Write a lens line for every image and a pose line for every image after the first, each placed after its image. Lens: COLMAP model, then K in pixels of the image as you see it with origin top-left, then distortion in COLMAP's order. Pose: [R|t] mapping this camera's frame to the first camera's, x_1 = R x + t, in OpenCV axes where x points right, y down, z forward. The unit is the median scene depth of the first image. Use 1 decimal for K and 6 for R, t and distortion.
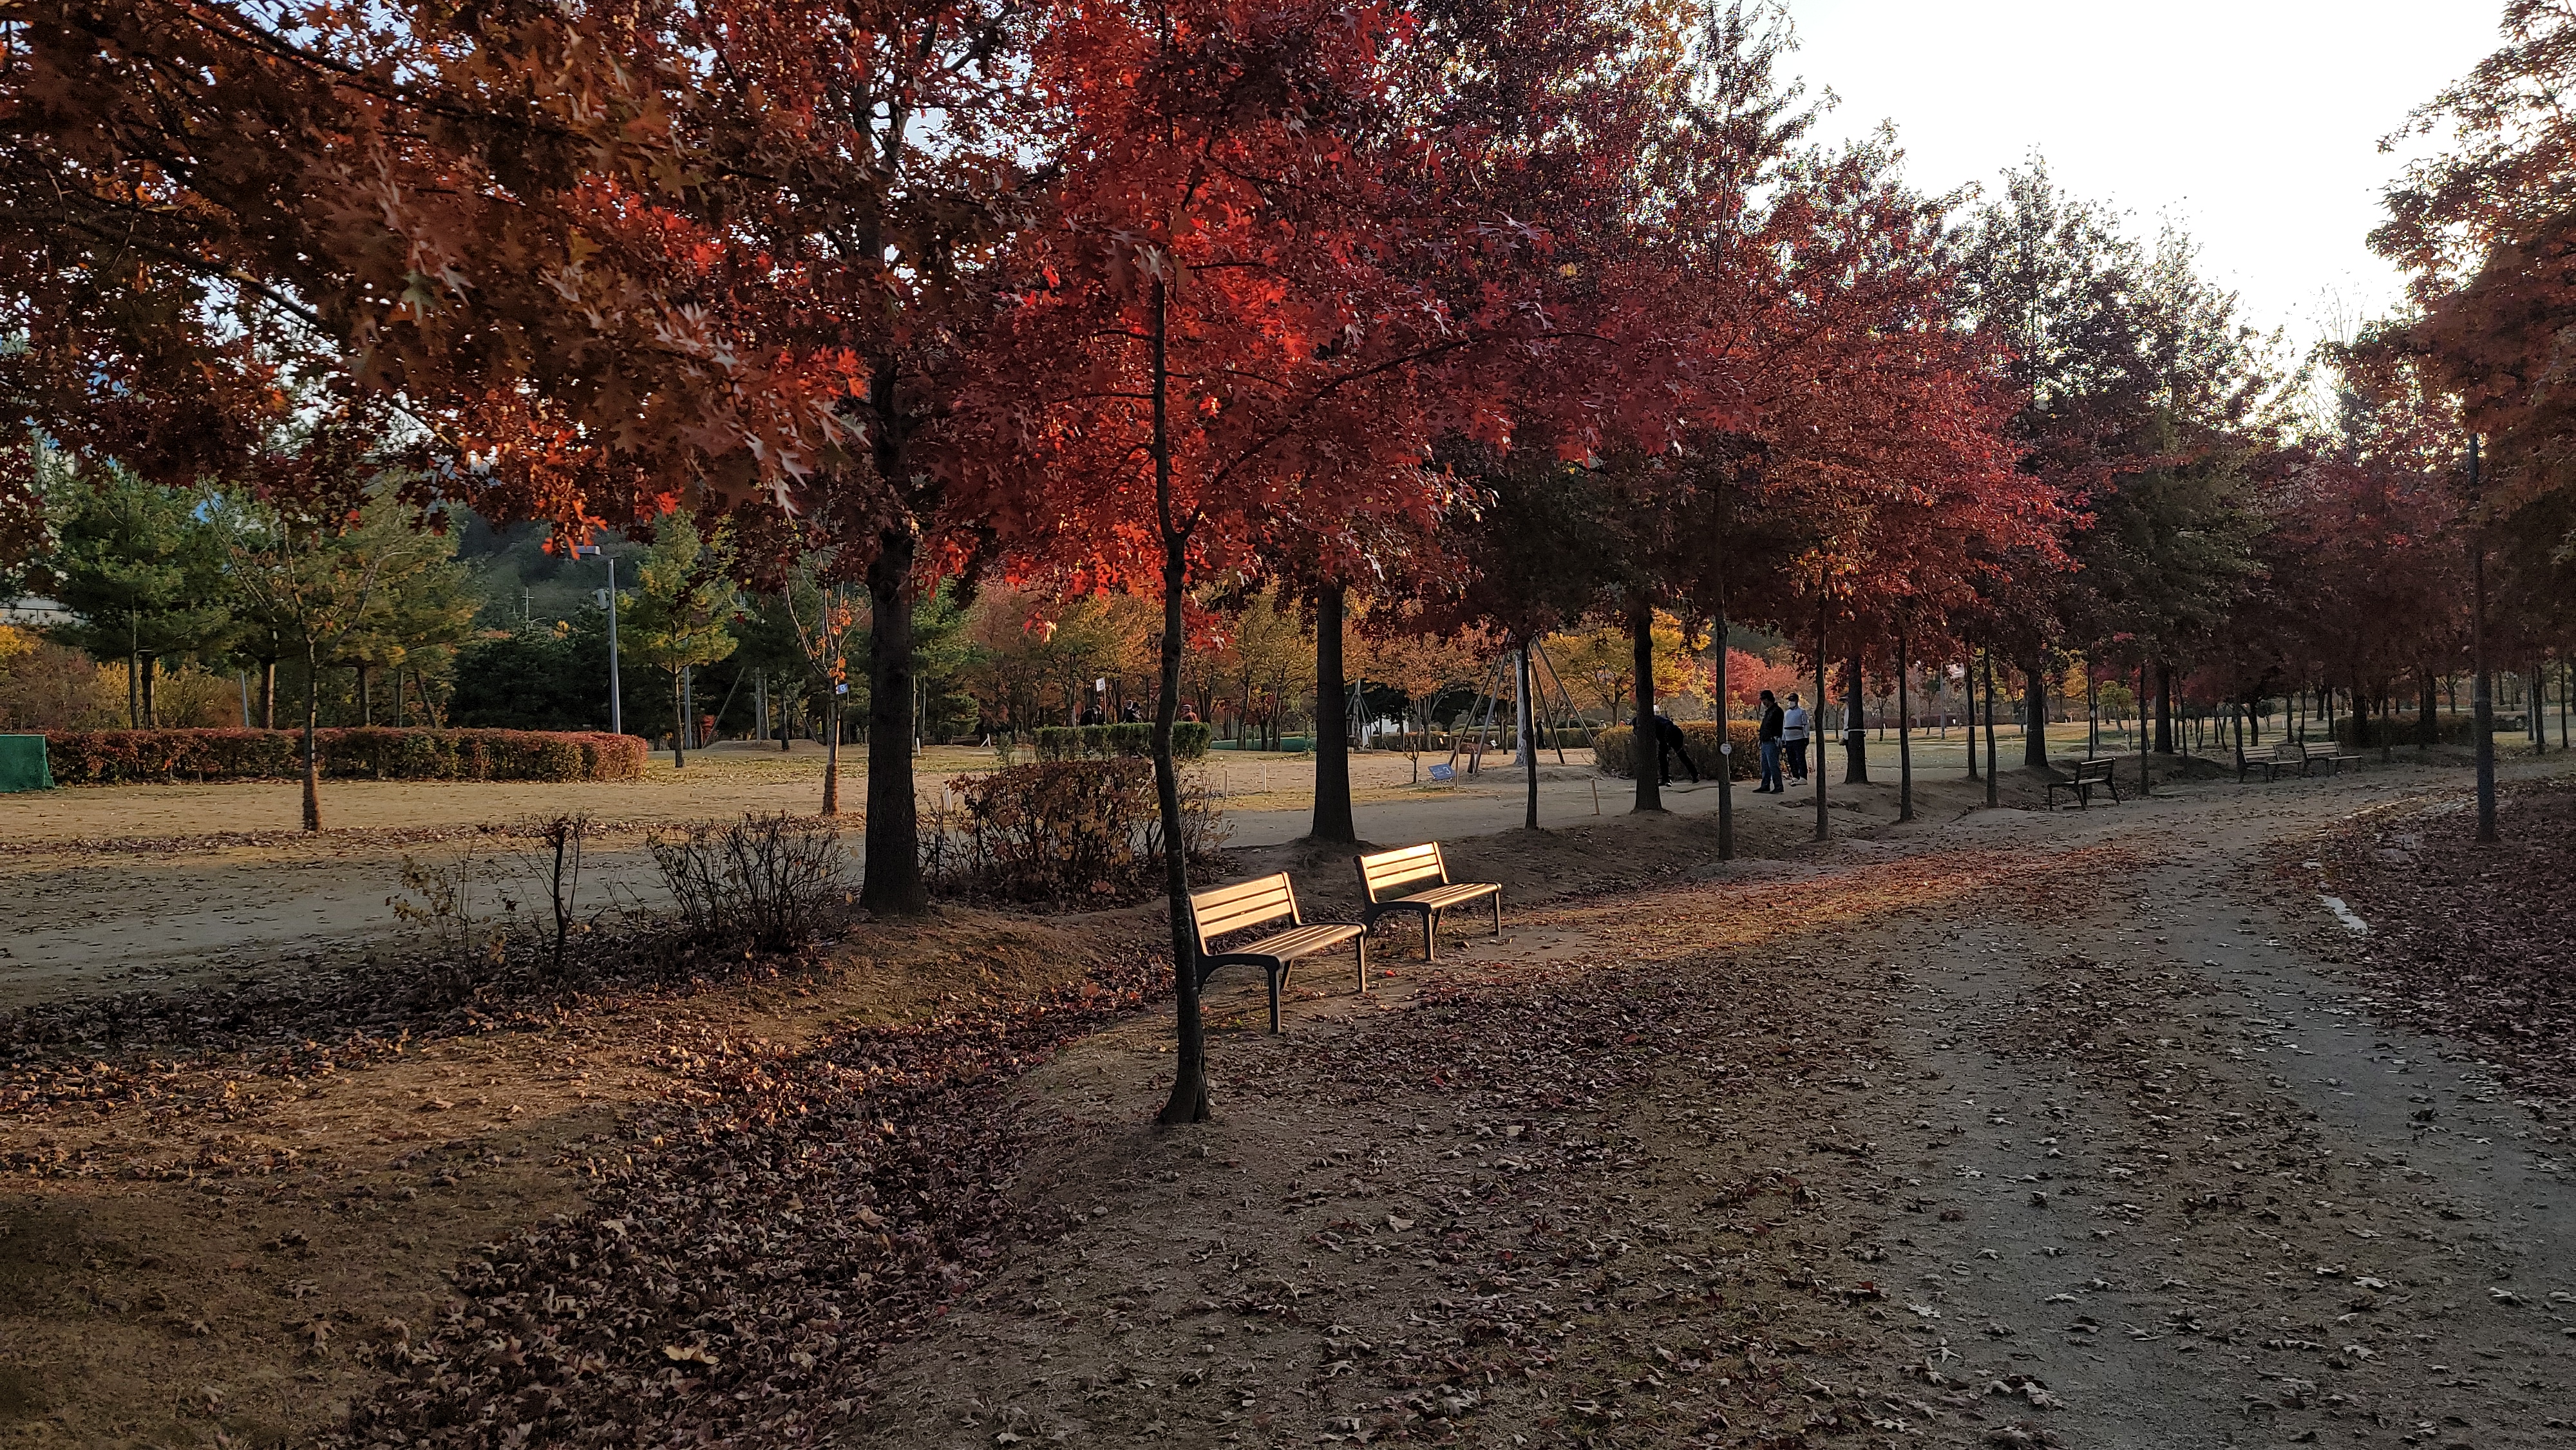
lens RADIAL K [[1915.2, 0, 1288.0], [0, 1915.2, 725.0], [0, 0, 1]] dist [0.080258, -0.044350]
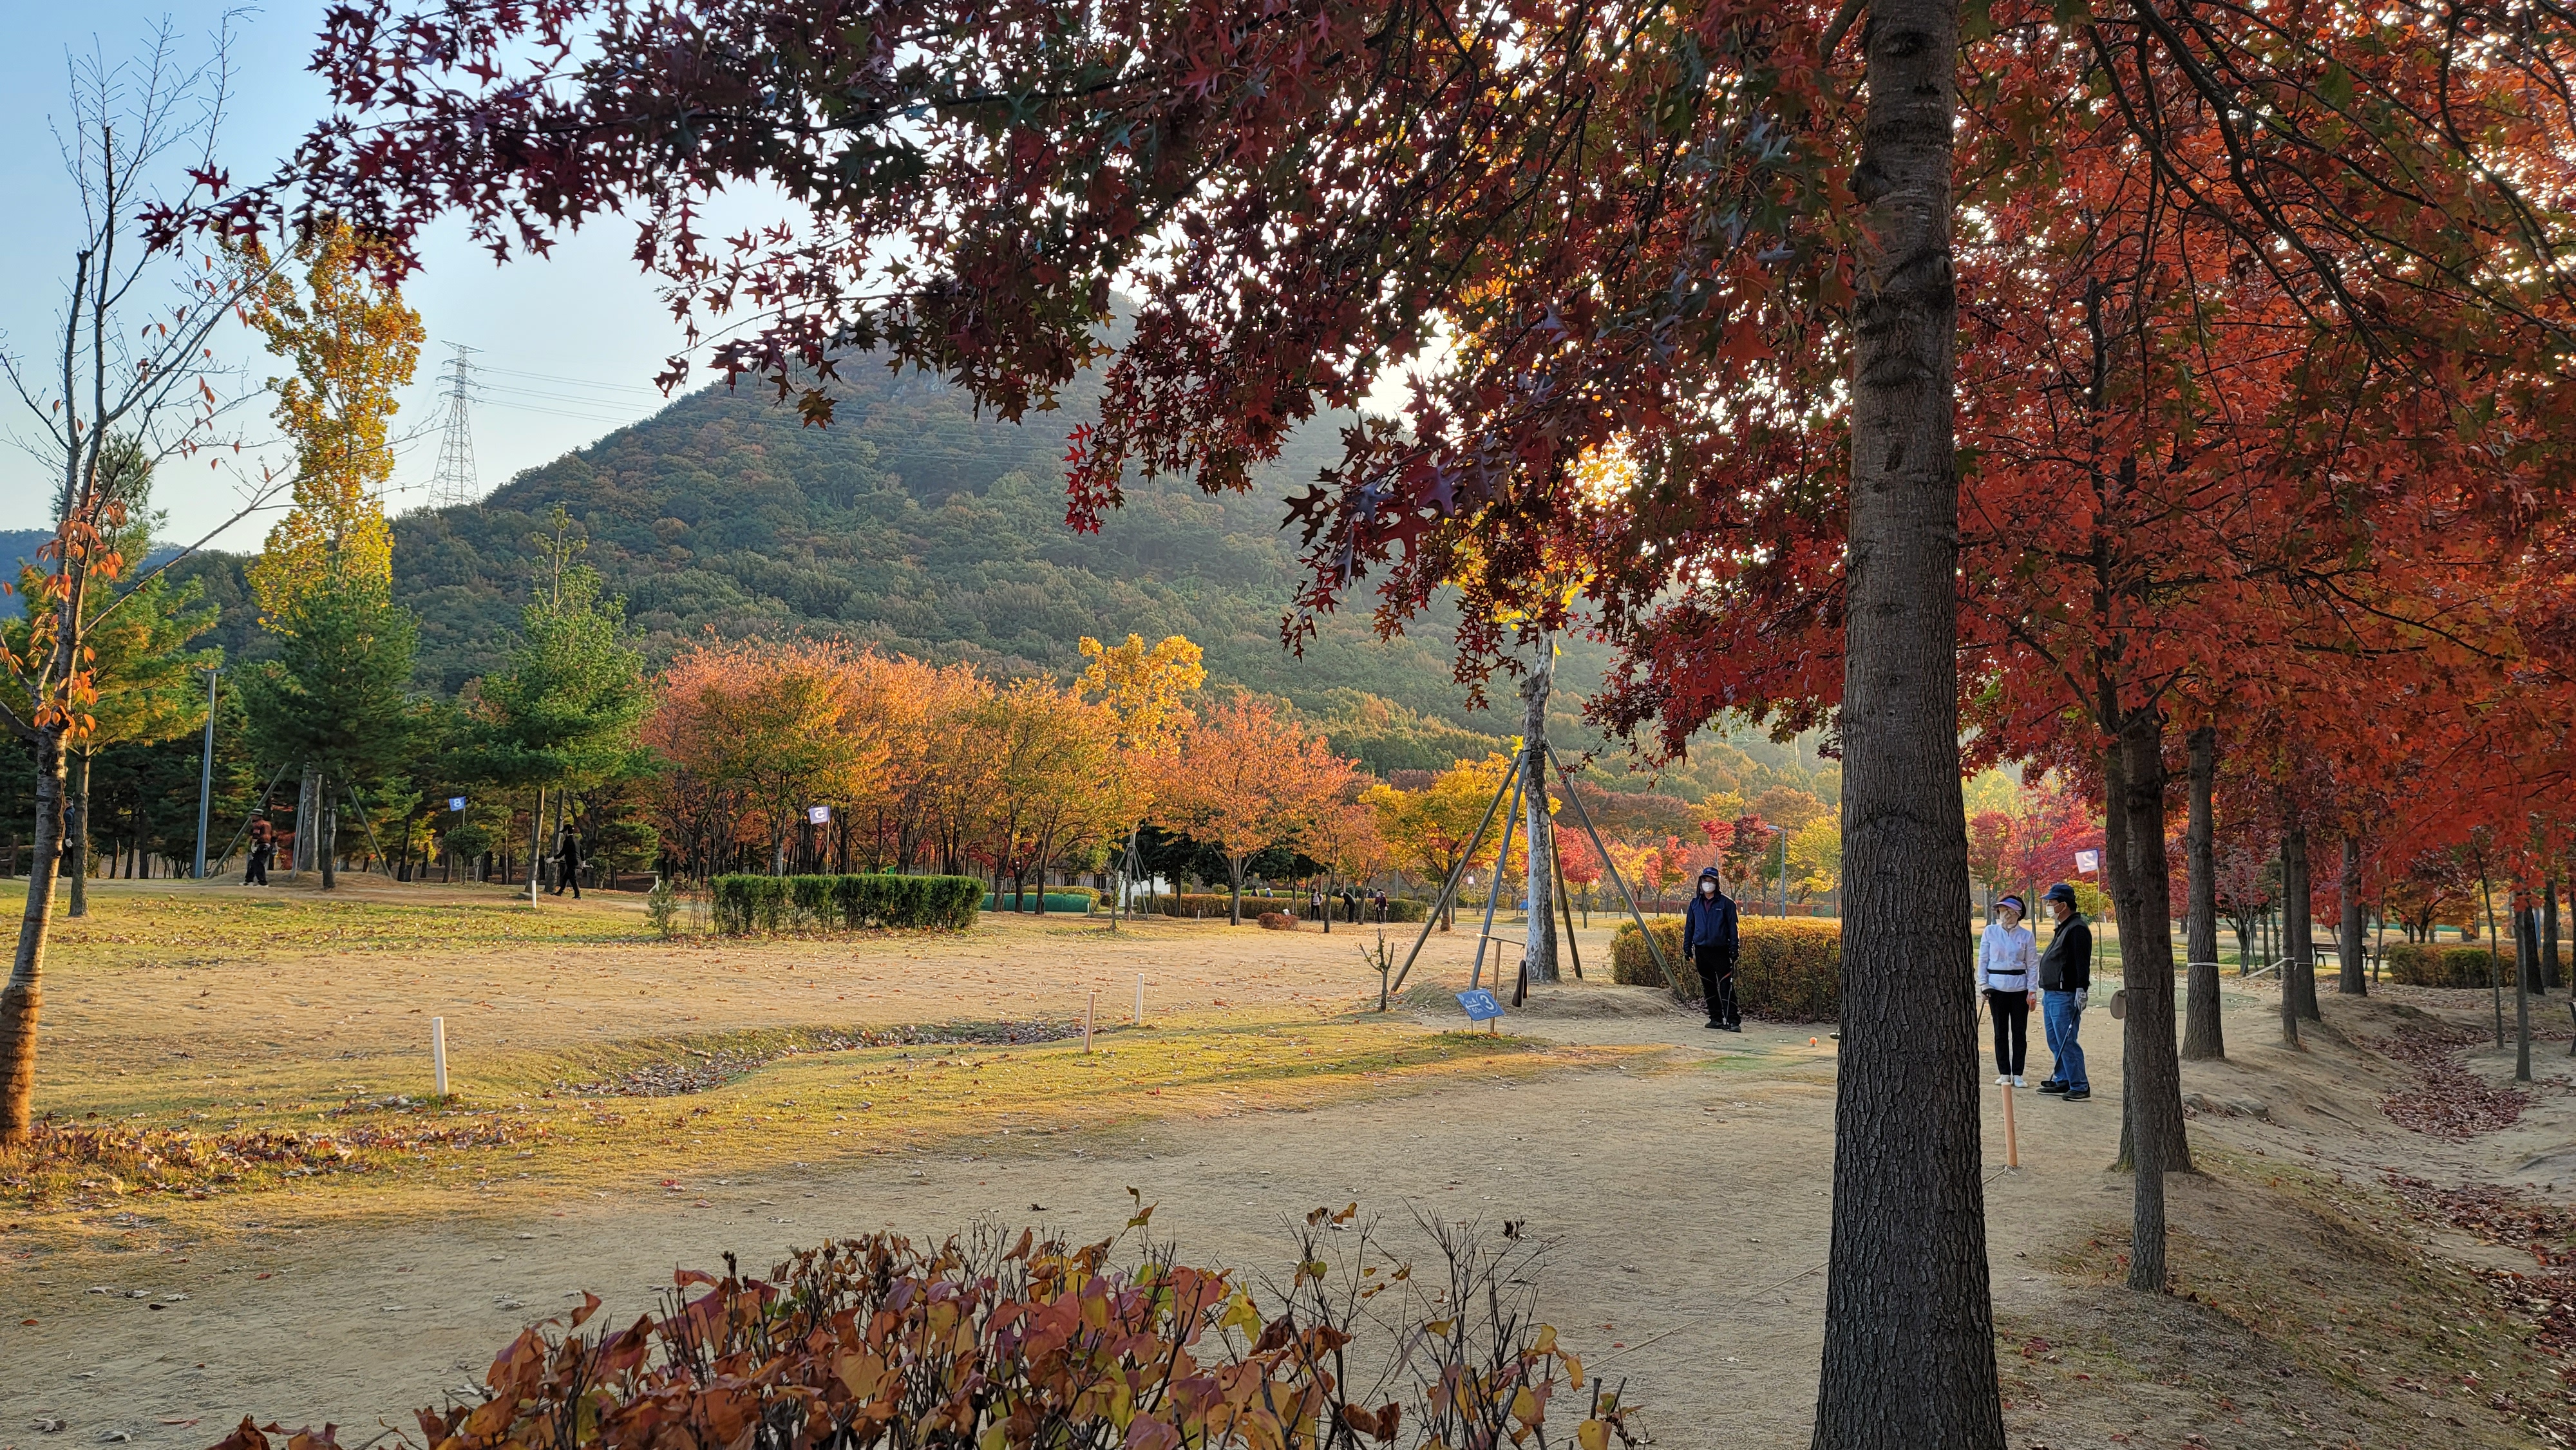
lens RADIAL K [[1915.2, 0, 1288.0], [0, 1915.2, 725.0], [0, 0, 1]] dist [0.080258, -0.044350]
pose [[0.988015, 0.062673, 0.141060, -0.026057], [-0.051070, 0.995120, -0.084425, -0.002677], [-0.145662, 0.076209, 0.986395, 0.234552]]
